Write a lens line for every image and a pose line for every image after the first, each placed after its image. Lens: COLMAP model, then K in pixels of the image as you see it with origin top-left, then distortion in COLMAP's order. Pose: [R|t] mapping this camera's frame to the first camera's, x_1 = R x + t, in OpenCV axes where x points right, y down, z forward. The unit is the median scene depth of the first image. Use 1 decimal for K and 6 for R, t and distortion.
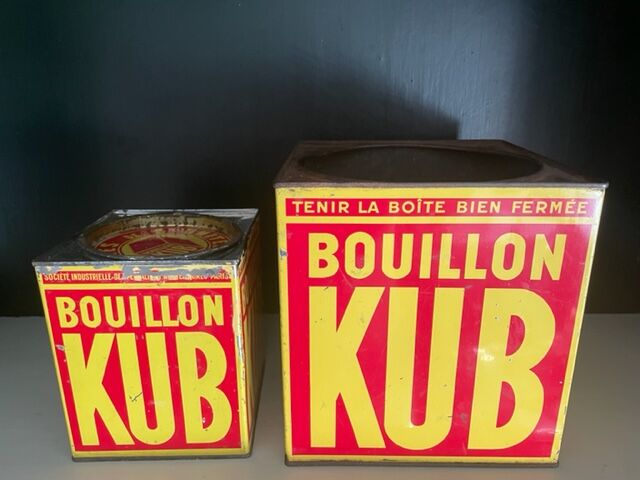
lens RADIAL K [[494.9, 0, 316.7], [0, 494.9, 237.2], [0, 0, 1]] dist [0.085455, -0.130674]
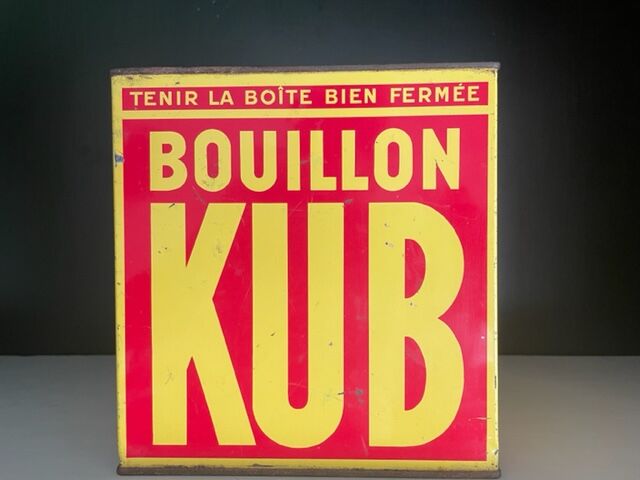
lens RADIAL K [[494.9, 0, 316.7], [0, 494.9, 237.2], [0, 0, 1]] dist [0.085455, -0.130674]
pose [[0.999929, 0.001908, -0.011786, 0.262320], [-0.005233, 0.957339, -0.288921, 0.384885], [0.010732, 0.288962, 0.957280, 0.253692]]
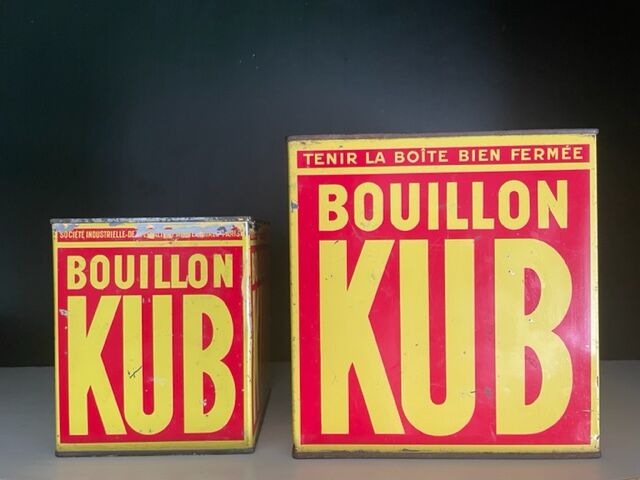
lens RADIAL K [[494.9, 0, 316.7], [0, 494.9, 237.2], [0, 0, 1]] dist [0.085455, -0.130674]
pose [[0.999926, -0.005920, -0.010643, -0.009959], [0.002342, 0.951051, -0.309025, 0.407744], [0.011952, 0.308977, 0.950995, 0.039184]]
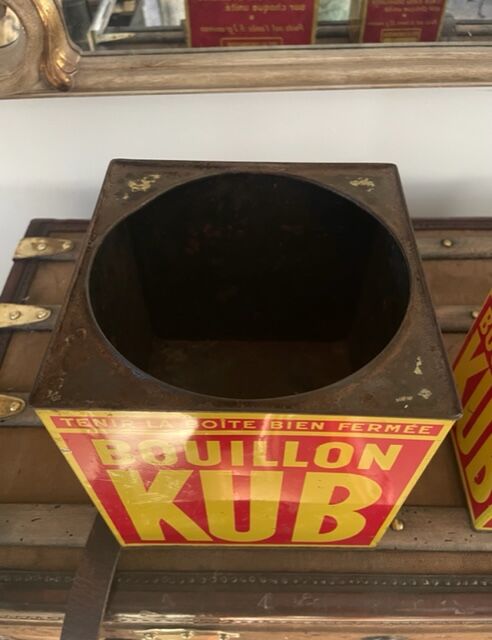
lens RADIAL K [[503.2, 0, 249.0], [0, 503.2, 320.4], [0, 0, 1]] dist [0.032863, -0.003035]
pose [[0.999920, -0.002898, 0.012338, 0.225533], [-0.003986, 0.852199, 0.523203, -0.586962], [-0.012031, -0.523210, 0.852119, 0.384155]]
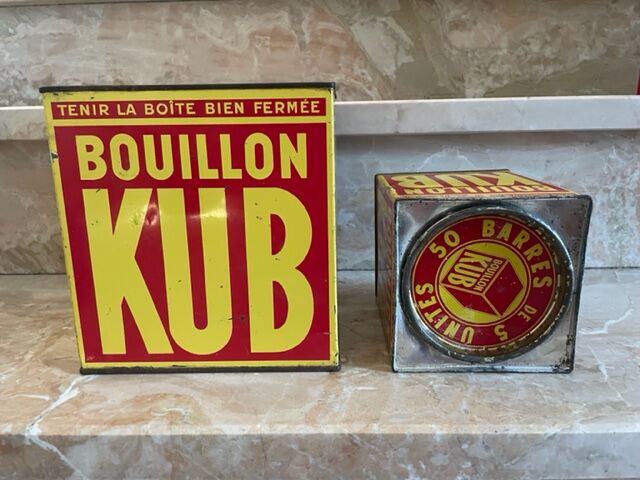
lens RADIAL K [[494.9, 0, 316.7], [0, 494.9, 237.2], [0, 0, 1]] dist [0.085455, -0.130674]
pose [[0.999929, -0.009871, -0.006738, 0.504013], [0.009262, 0.996327, -0.085127, 0.303525], [0.007554, 0.085058, 0.996347, -0.072895]]
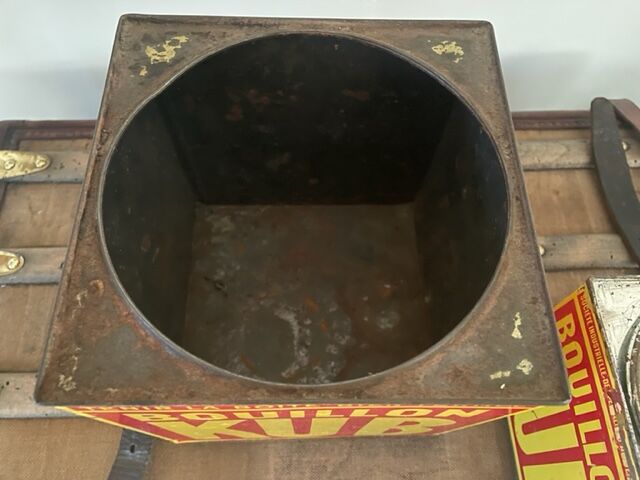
lens RADIAL K [[493.7, 0, 319.9], [0, 493.7, 229.8], [0, 0, 1]] dist [0.007873, -0.001258]
pose [[0.998447, -0.023713, 0.050416, 0.218305], [-0.019245, 0.702416, 0.711507, -0.646828], [-0.052285, -0.711372, 0.700868, 0.672379]]
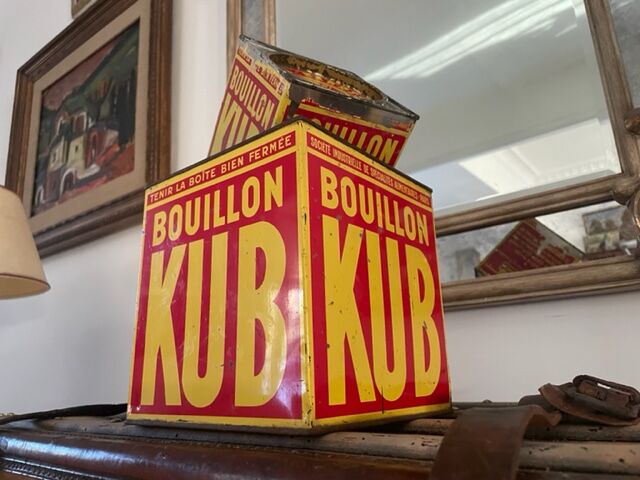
lens RADIAL K [[494.9, 0, 316.7], [0, 494.9, 237.2], [0, 0, 1]] dist [0.085455, -0.130674]
pose [[0.787791, -0.181322, -0.588649, 1.158003], [-0.177598, 0.848231, -0.498963, 0.666648], [0.589783, 0.497621, 0.636026, 0.378422]]
